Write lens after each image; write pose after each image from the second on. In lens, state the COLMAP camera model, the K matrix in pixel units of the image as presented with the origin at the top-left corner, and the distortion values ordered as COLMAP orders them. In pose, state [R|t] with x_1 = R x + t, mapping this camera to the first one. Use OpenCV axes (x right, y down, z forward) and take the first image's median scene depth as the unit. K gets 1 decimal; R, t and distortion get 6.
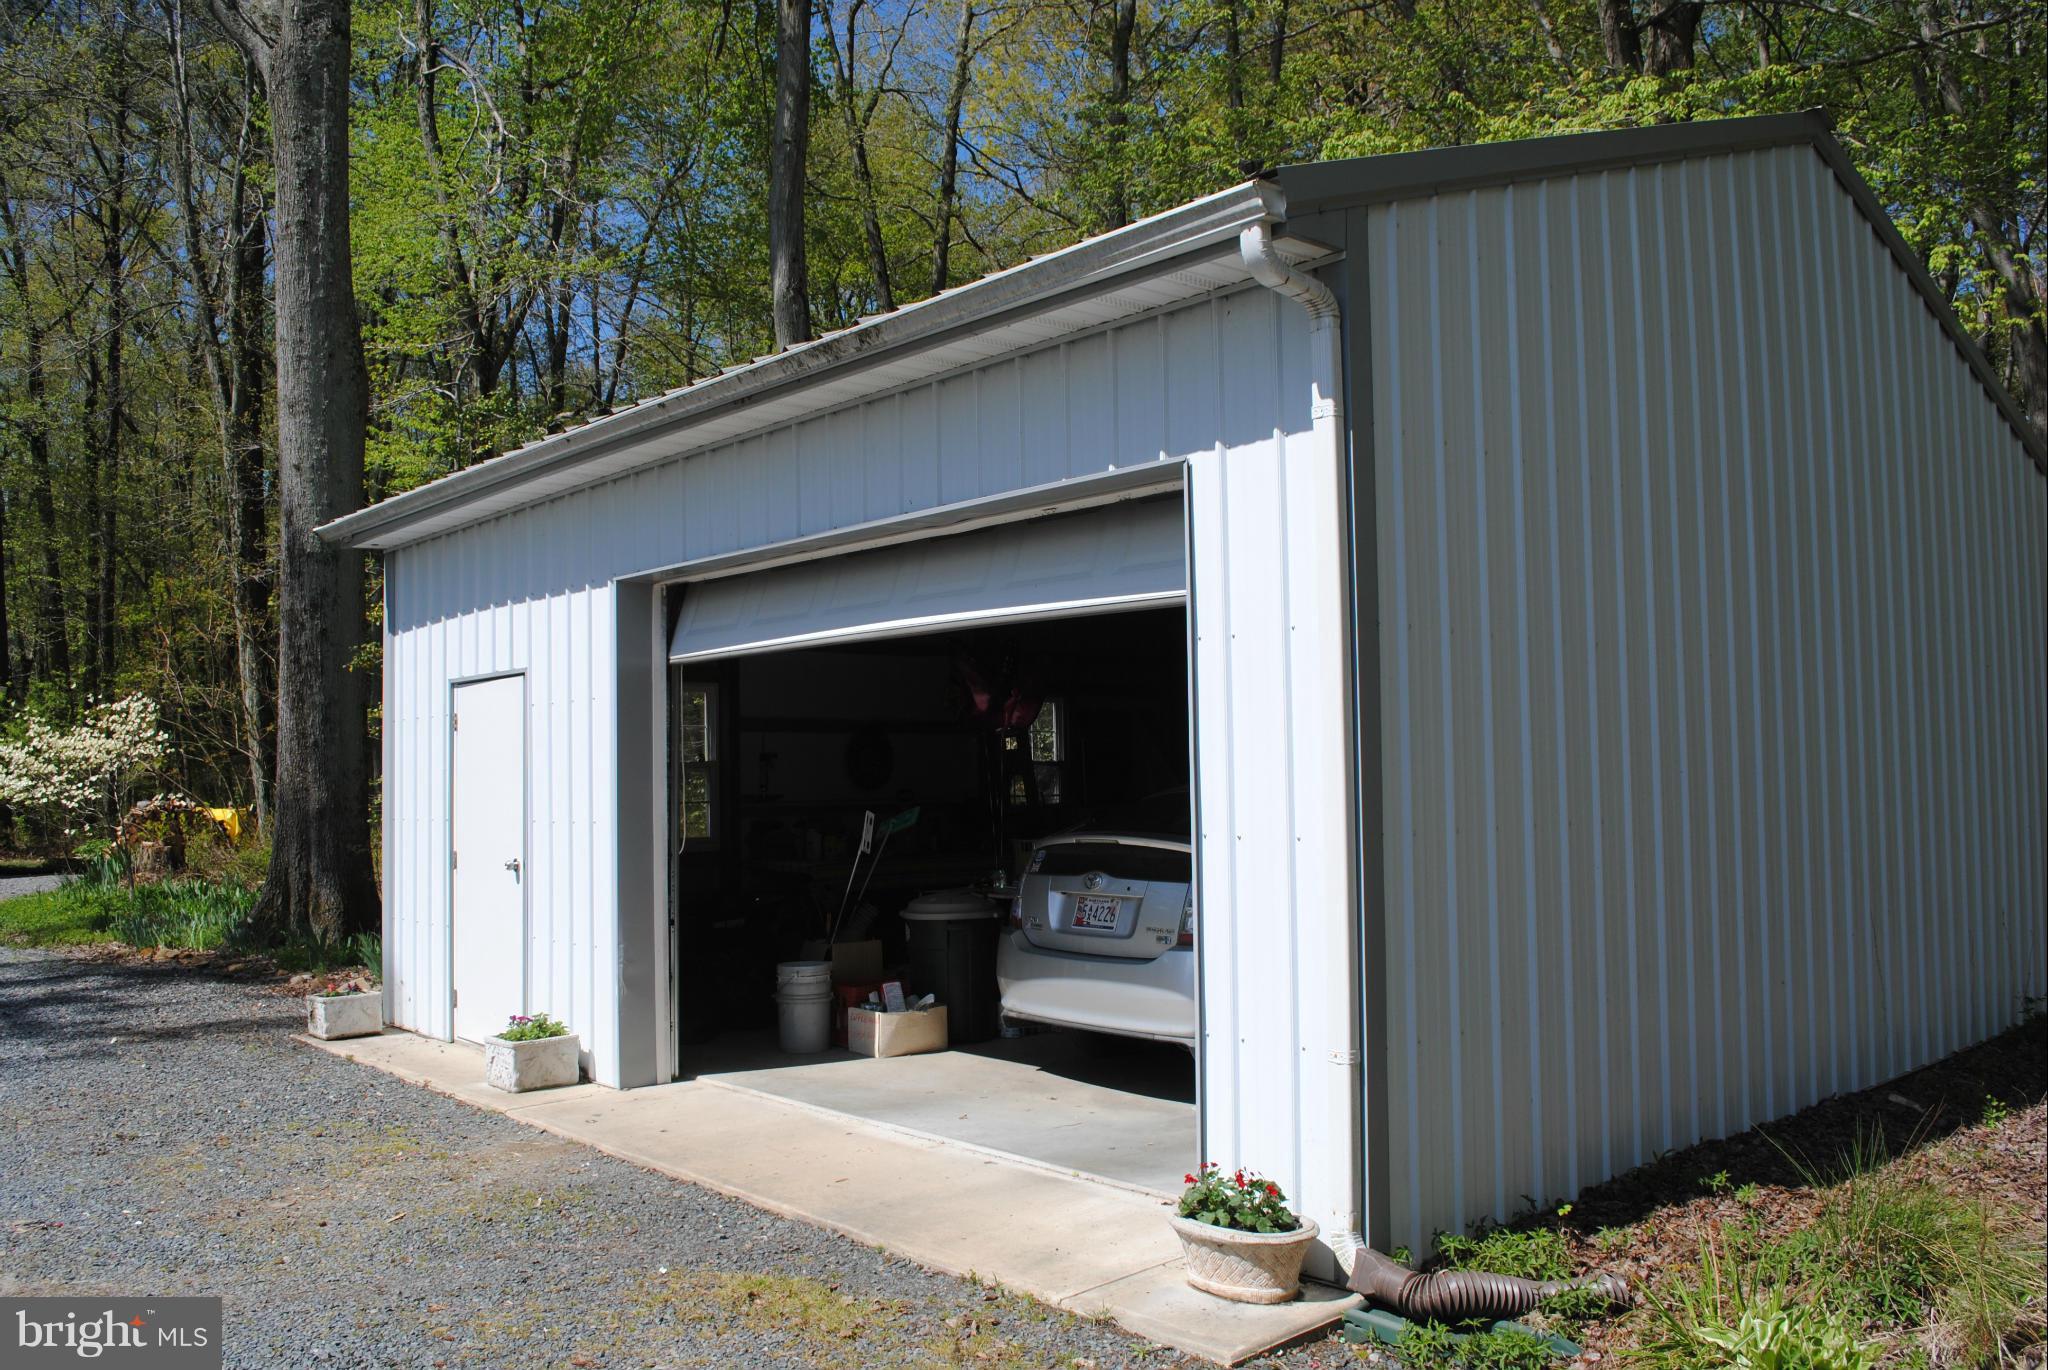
lens RADIAL K [[1632.8, 0, 1024.0], [0, 1632.8, 685.0], [0, 0, 1]] dist [-0.072927, 0.001880]
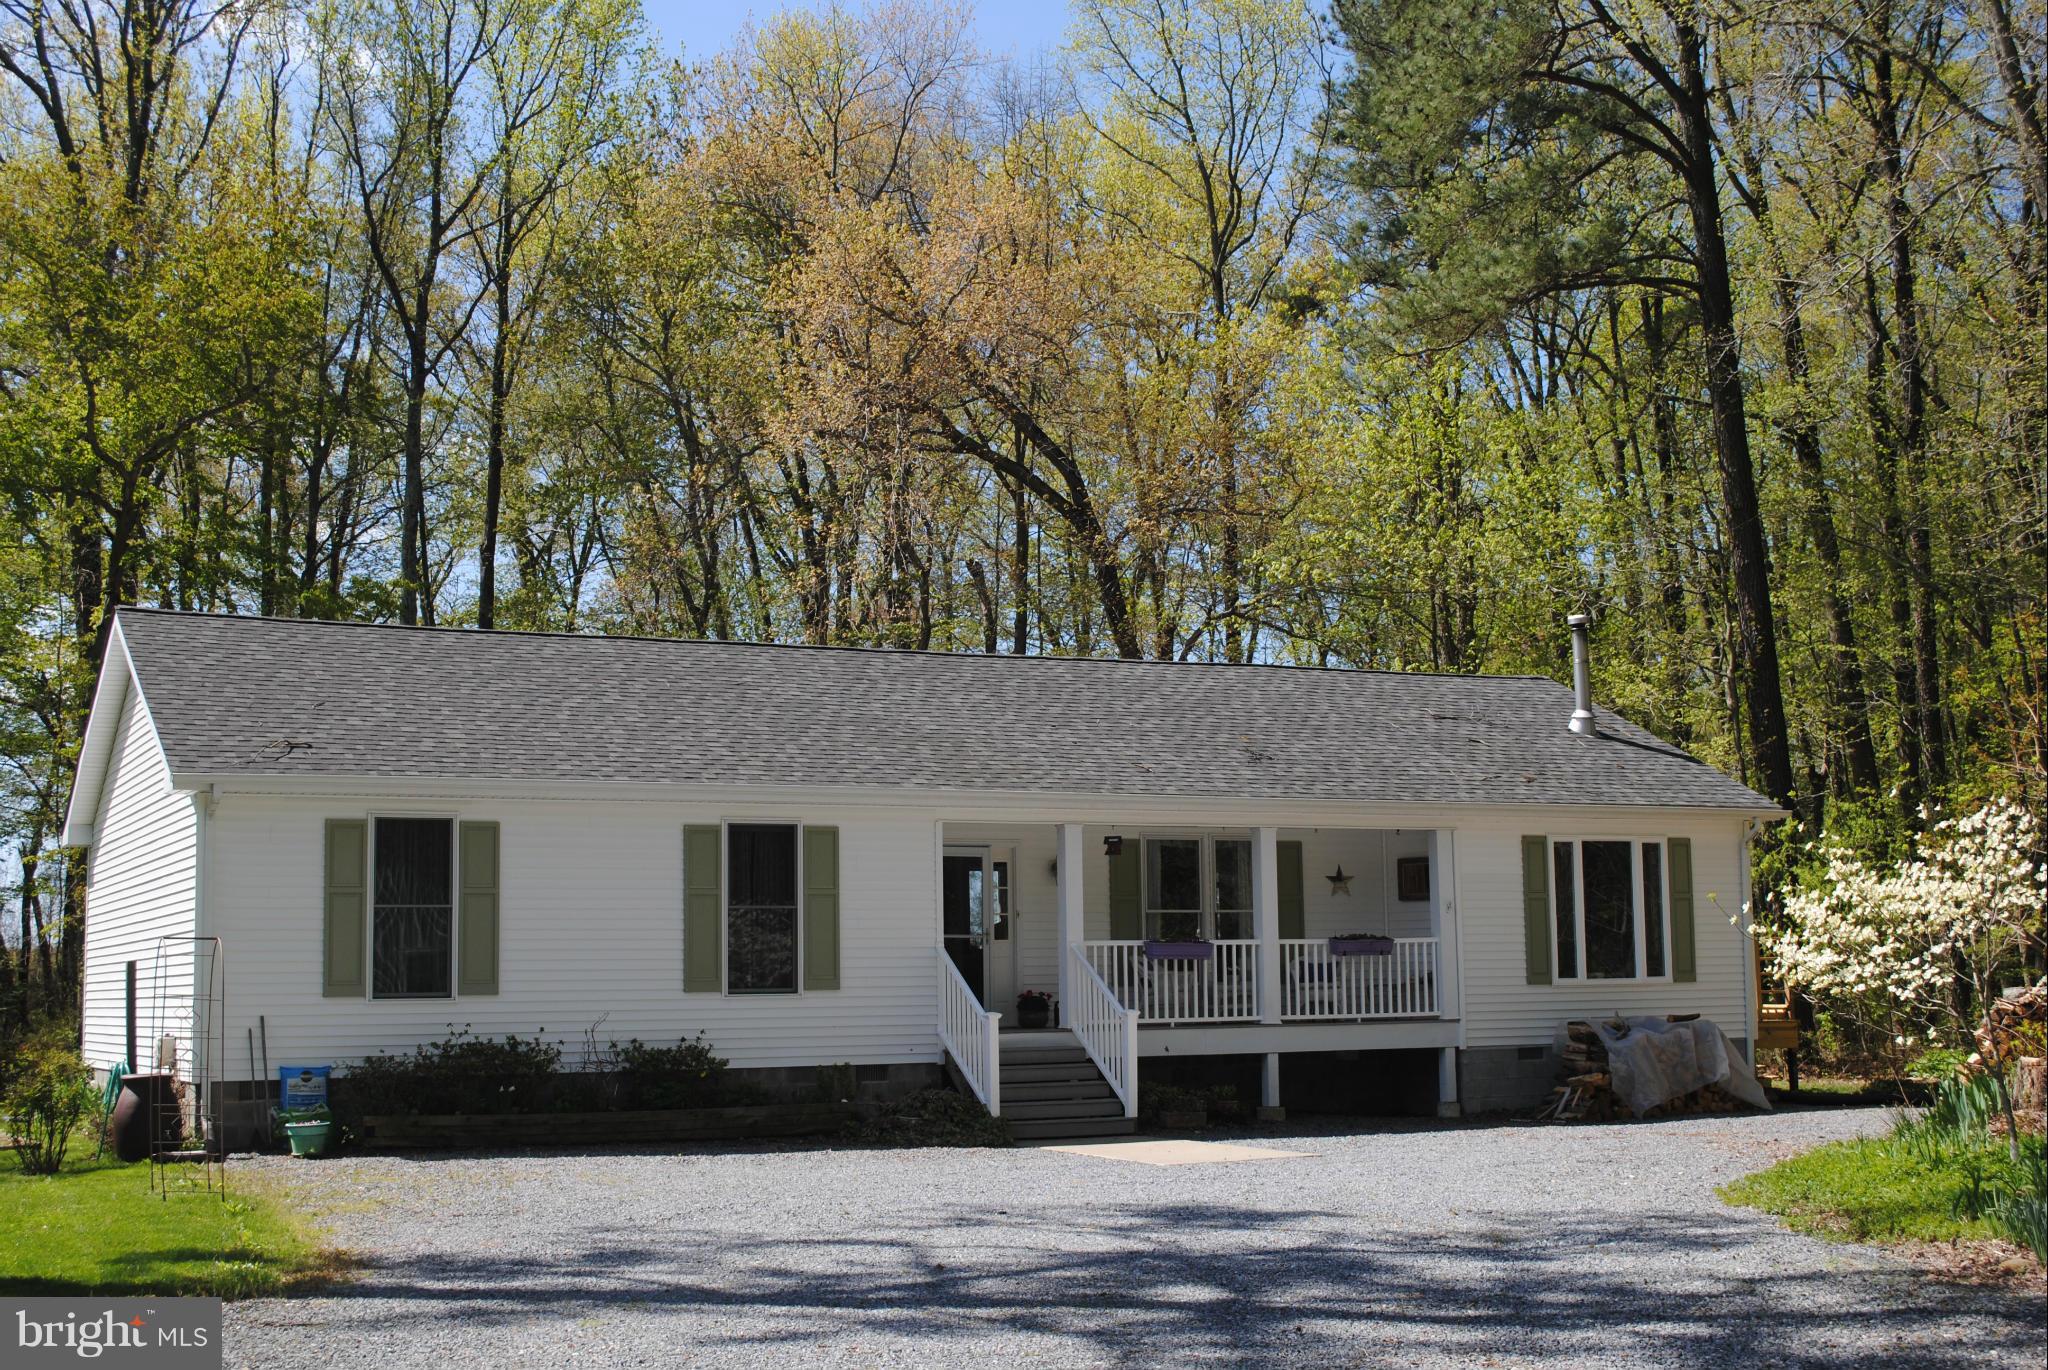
lens RADIAL K [[2597.2, 0, 1024.0], [0, 2597.2, 685.0], [0, 0, 1]] dist [-0.025461, -0.013794]
pose [[0.651648, -0.087062, -0.753509, -0.063240], [0.053712, 0.996194, -0.068652, 0.007496], [0.756617, 0.004265, 0.653844, 0.100245]]
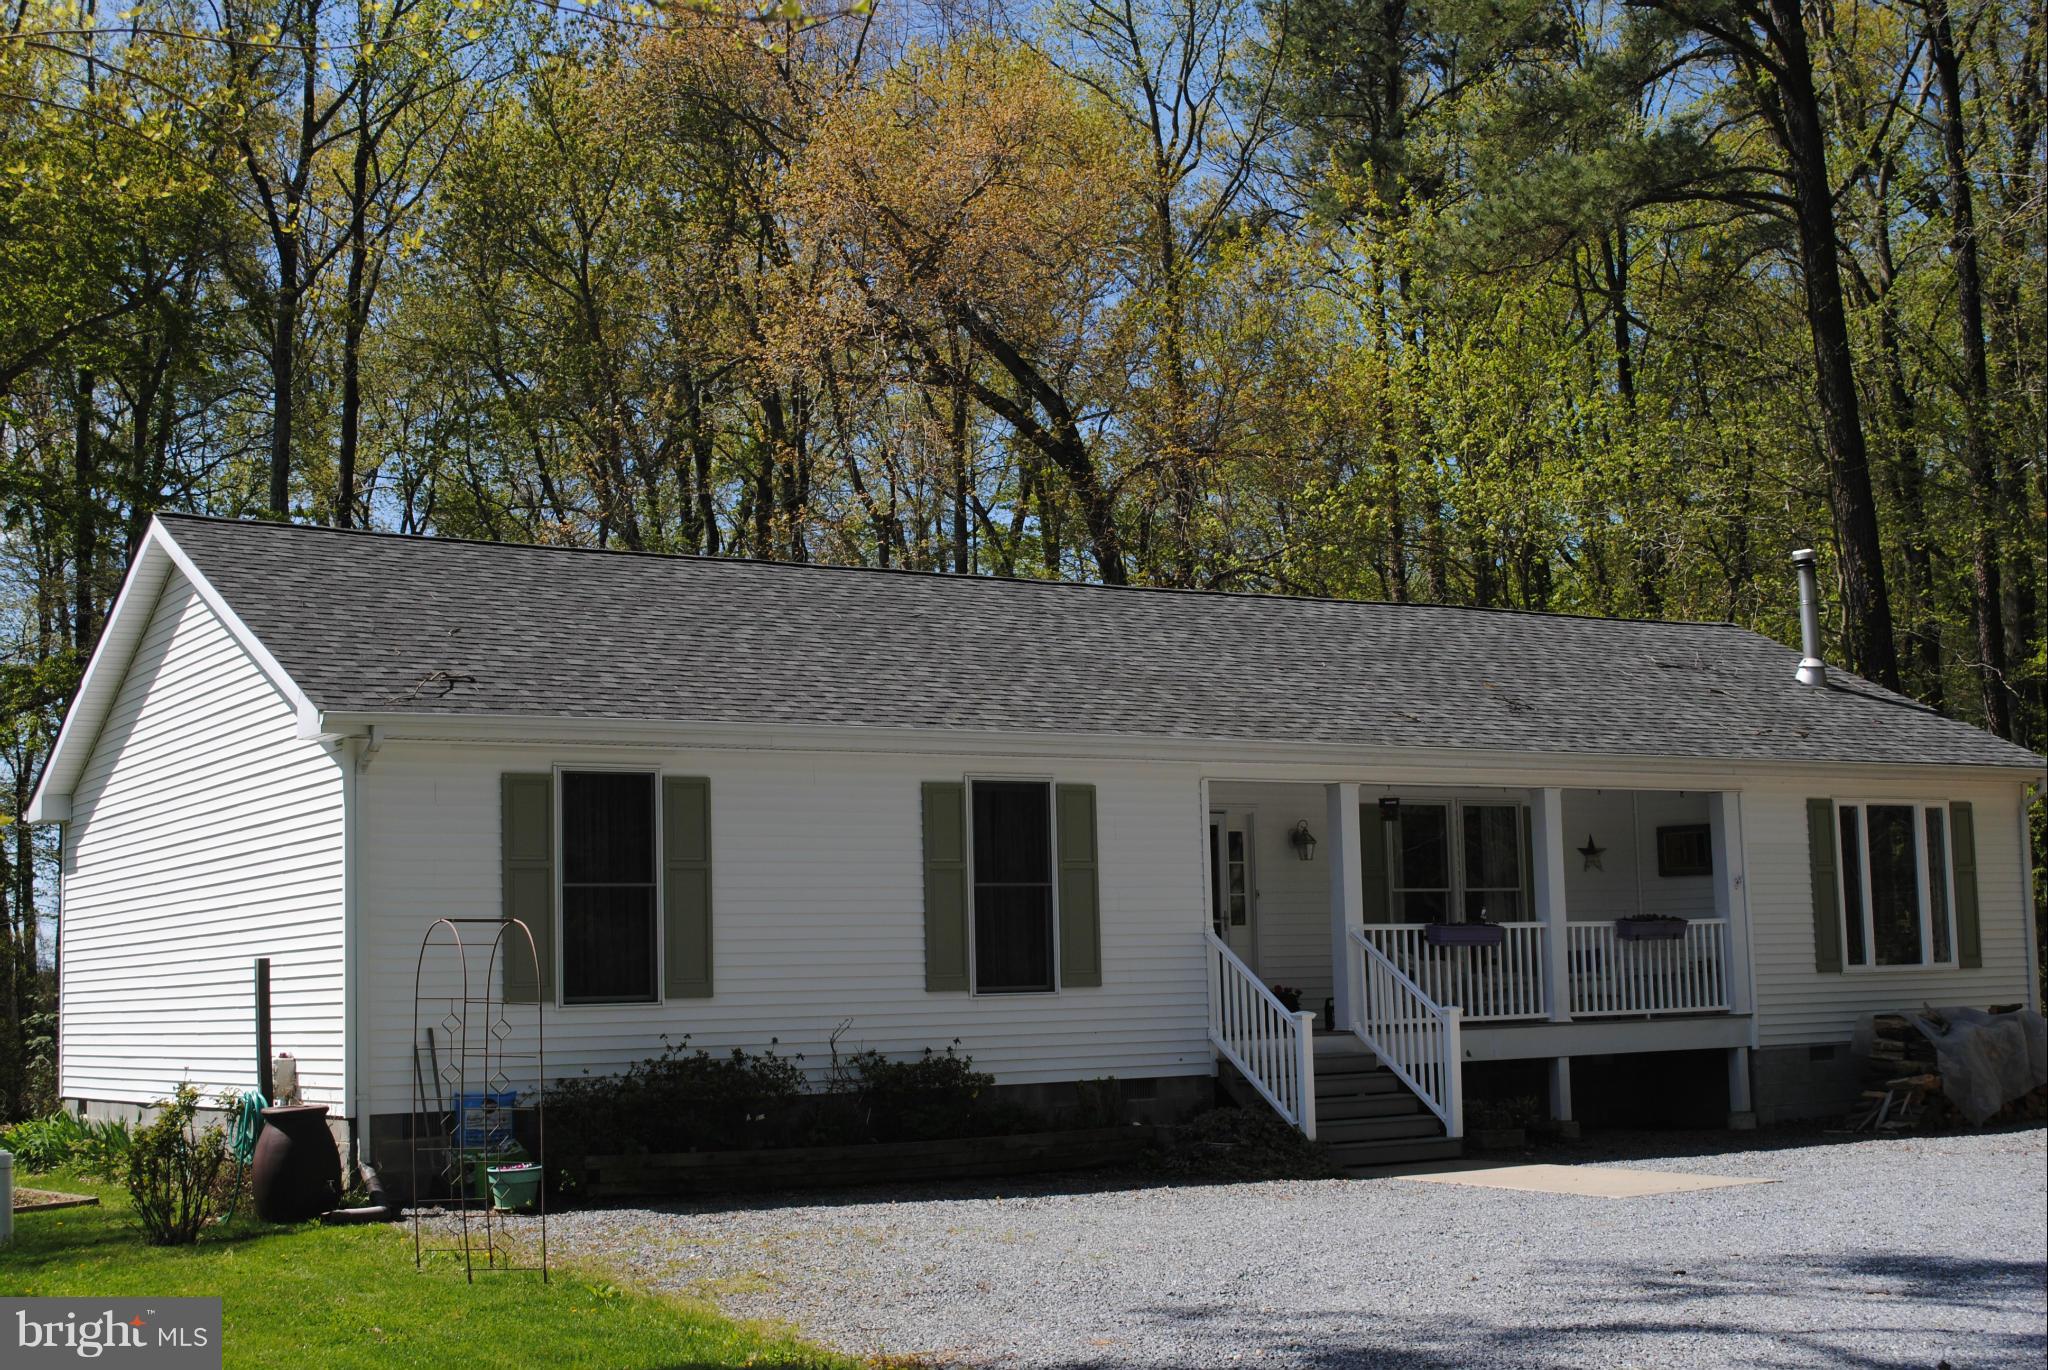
lens RADIAL K [[2699.6, 0, 1024.0], [0, 2699.6, 685.0], [0, 0, 1]] dist [-0.023584, 0.001632]
pose [[0.729222, -0.087309, -0.678684, -0.171391], [0.061526, 0.996175, -0.062044, 0.008215], [0.681506, 0.003487, 0.731805, 0.087046]]
